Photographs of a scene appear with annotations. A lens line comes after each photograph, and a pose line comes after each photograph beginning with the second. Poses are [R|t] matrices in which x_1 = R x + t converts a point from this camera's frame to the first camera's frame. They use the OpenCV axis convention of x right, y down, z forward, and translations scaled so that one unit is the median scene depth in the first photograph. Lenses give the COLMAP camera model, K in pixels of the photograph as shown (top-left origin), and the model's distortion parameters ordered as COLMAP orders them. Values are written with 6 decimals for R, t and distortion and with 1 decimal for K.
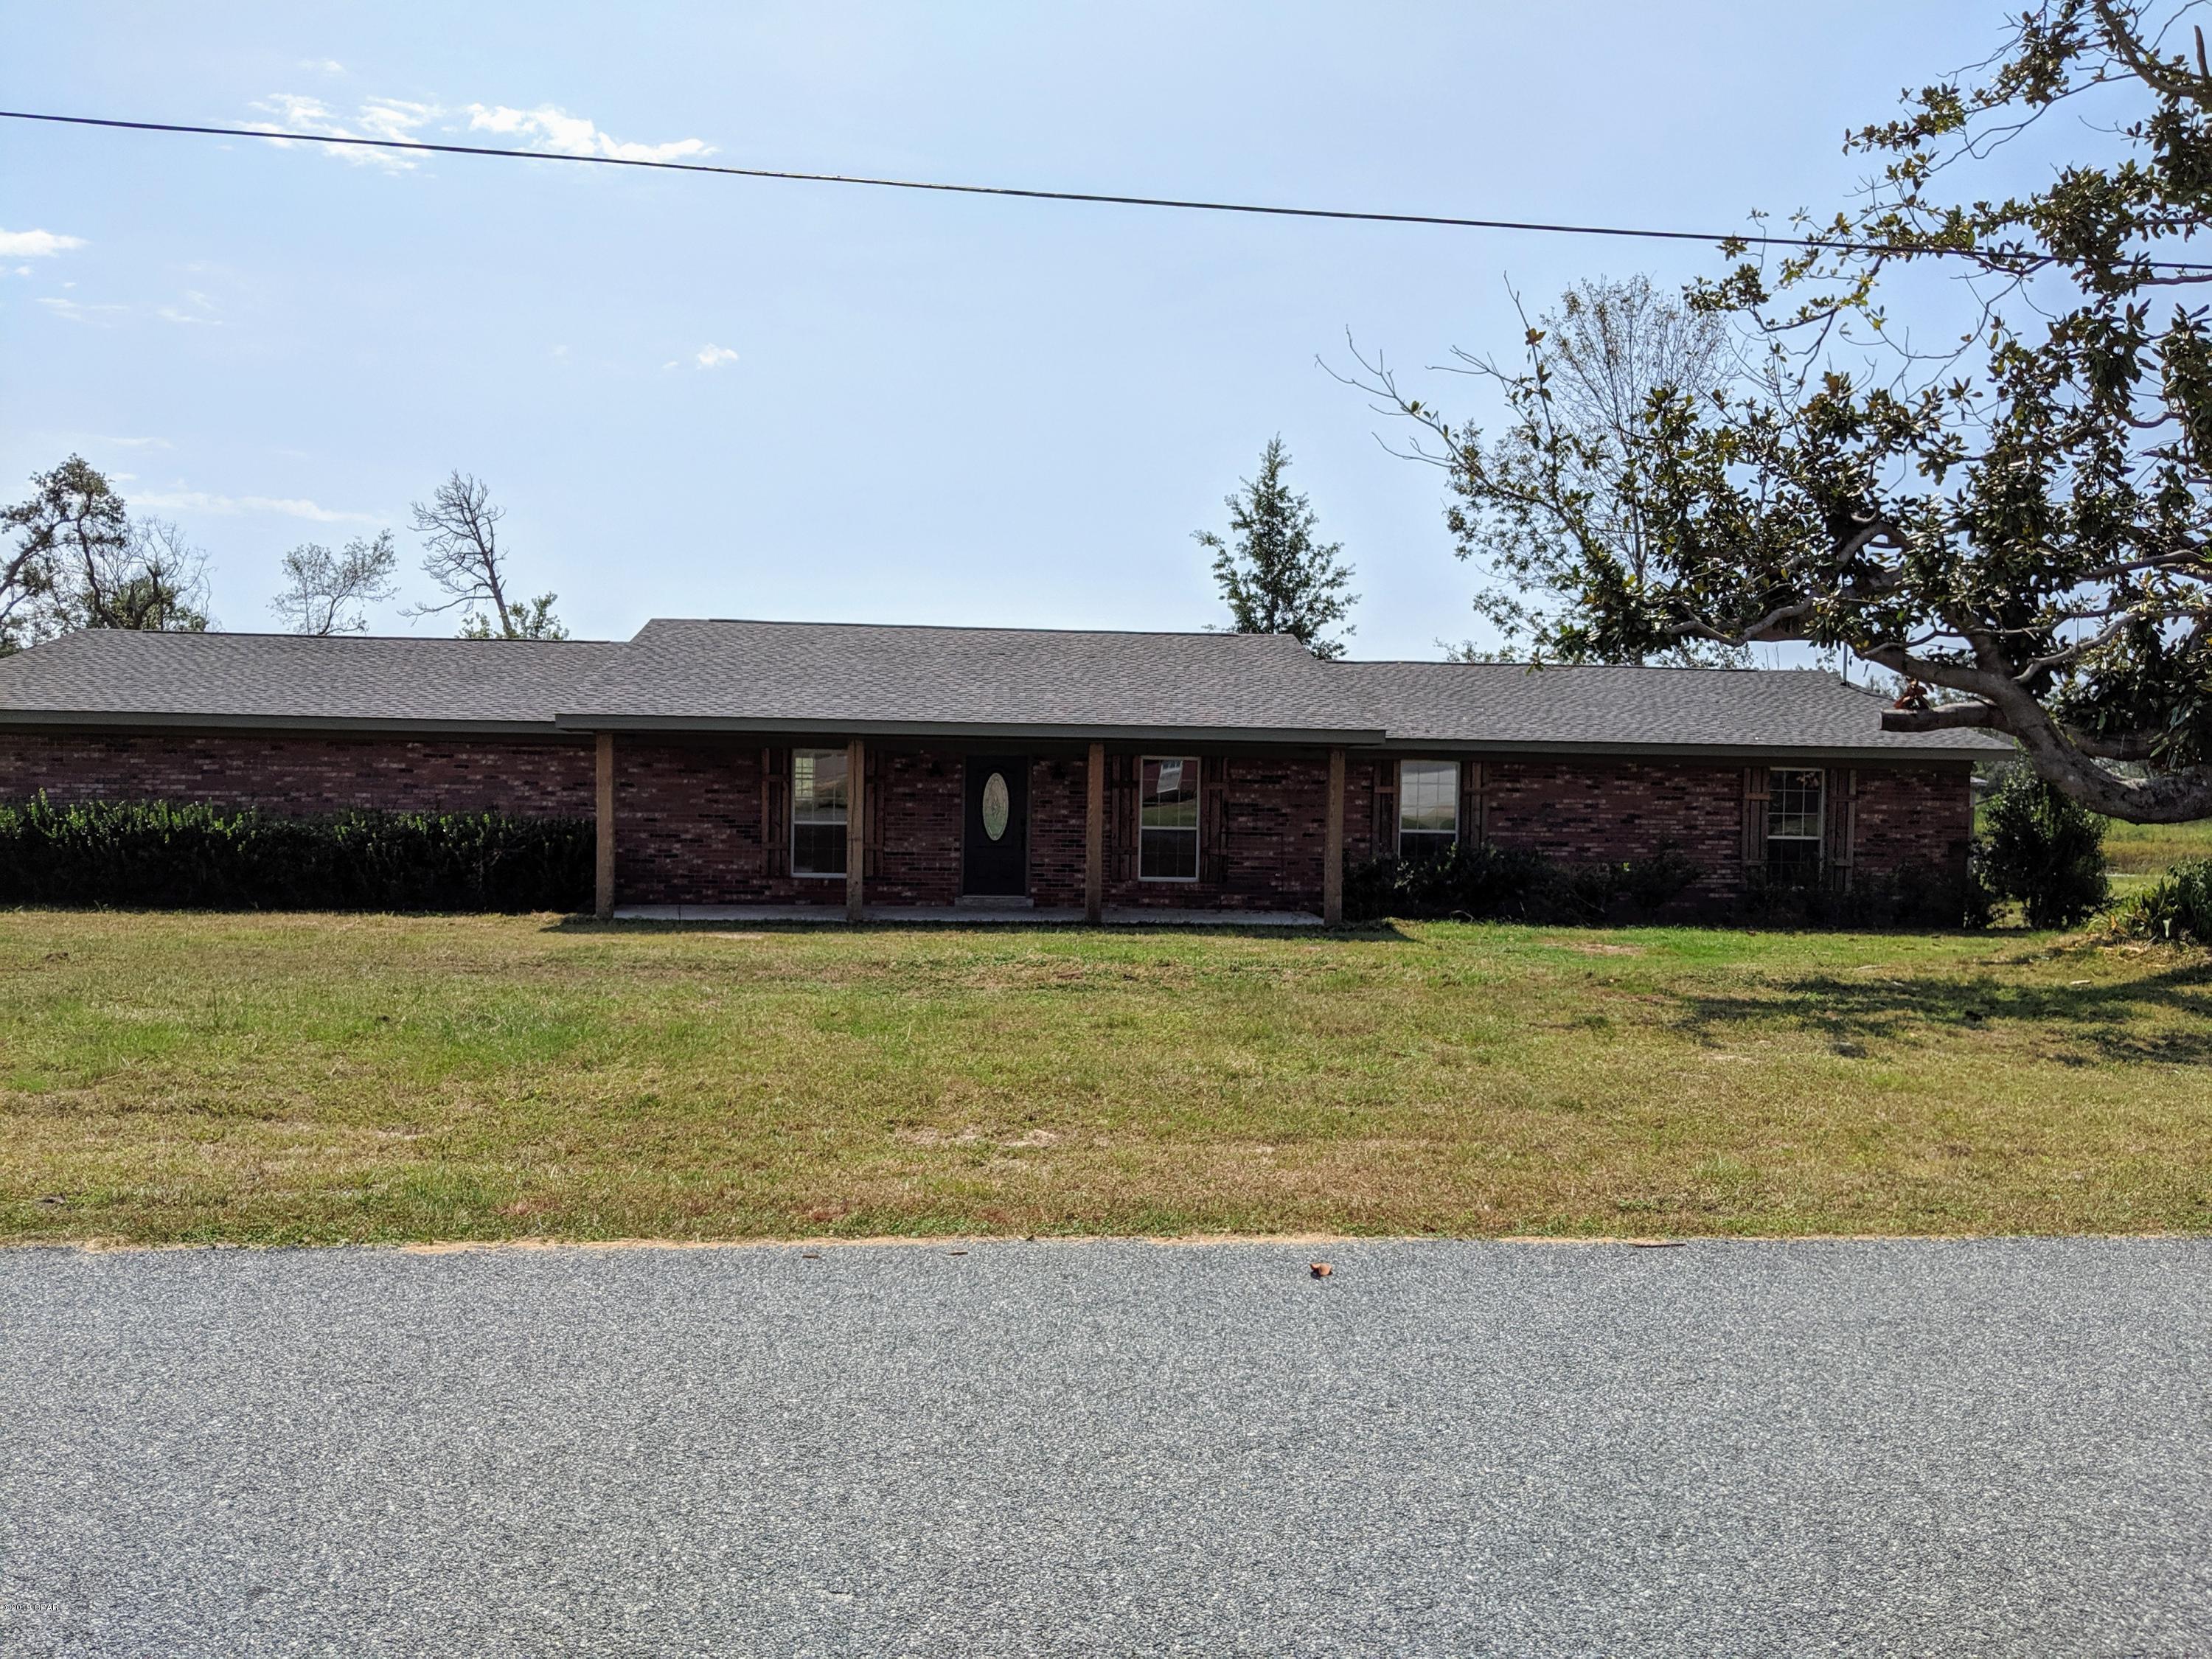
lens RADIAL K [[1792.4, 0, 1111.4], [0, 1792.4, 828.9], [0, 0, 1]] dist [0.065626, -0.122556]
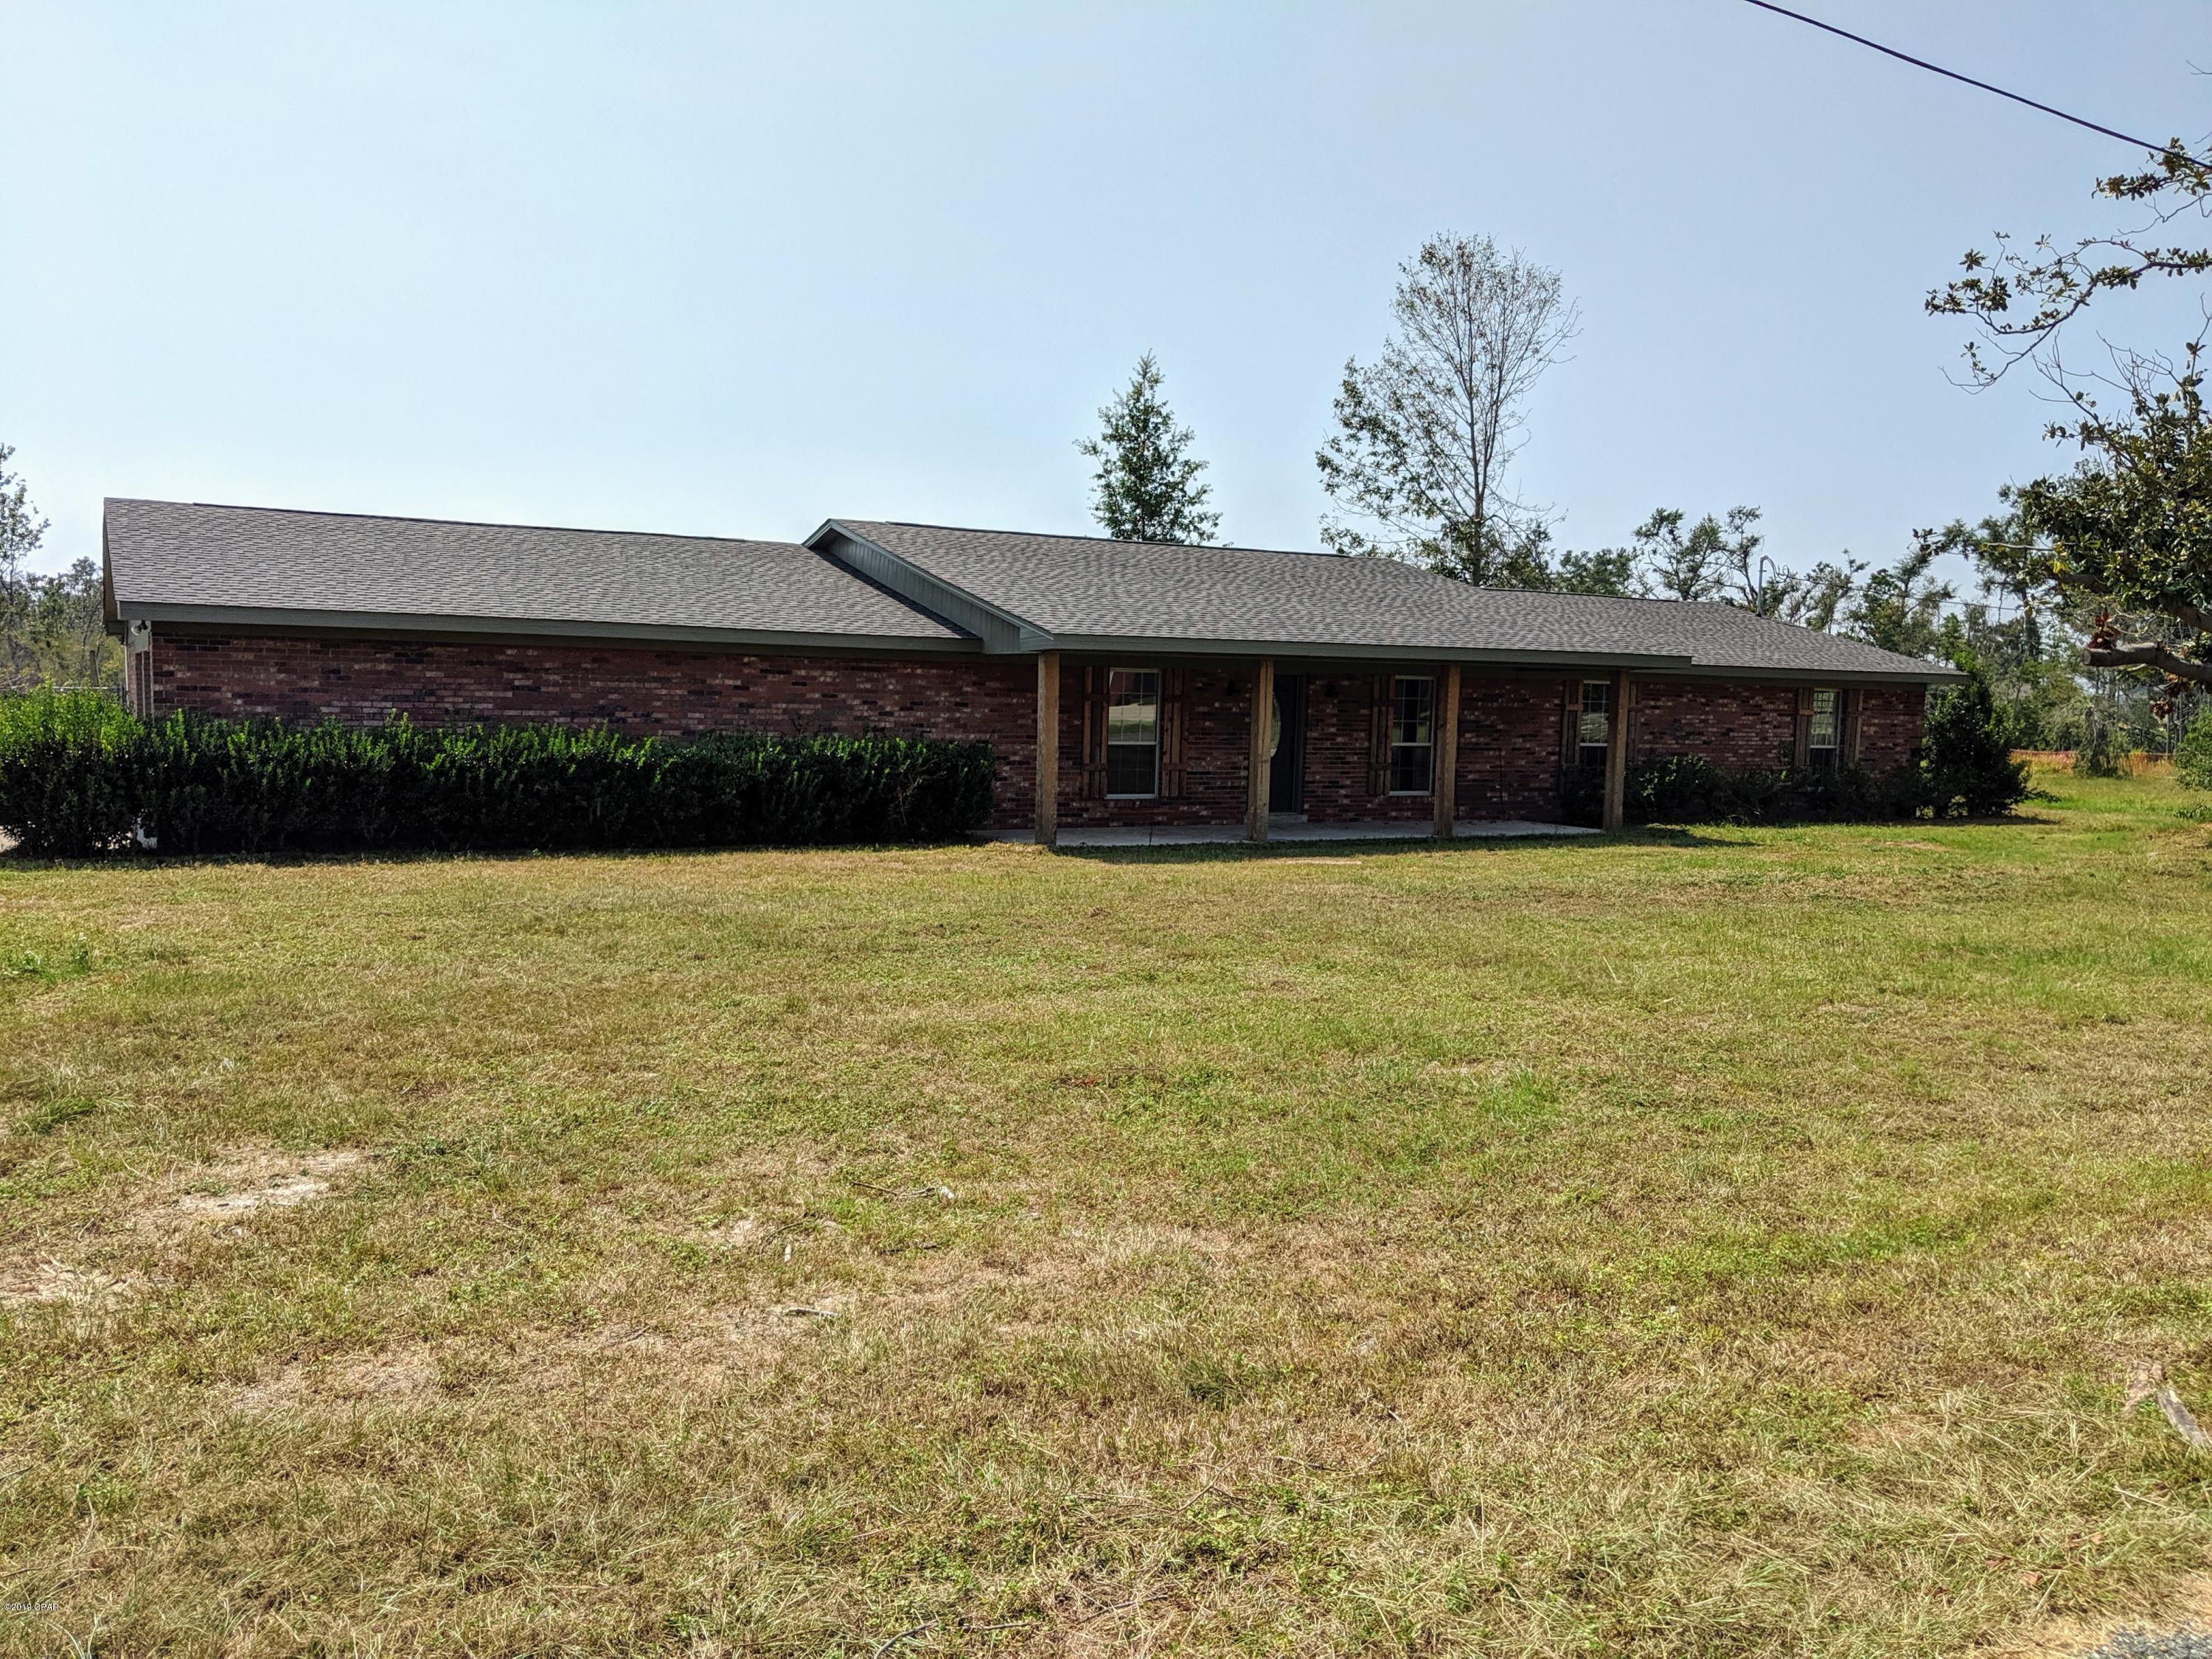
lens RADIAL K [[1792.4, 0, 1097.3], [0, 1792.4, 832.1], [0, 0, 1]] dist [0.065626, -0.122556]
pose [[0.906823, -0.029128, 0.420504, -0.602600], [0.003017, 0.998033, 0.062626, -0.016190], [-0.421501, -0.055522, 0.905127, 0.119520]]
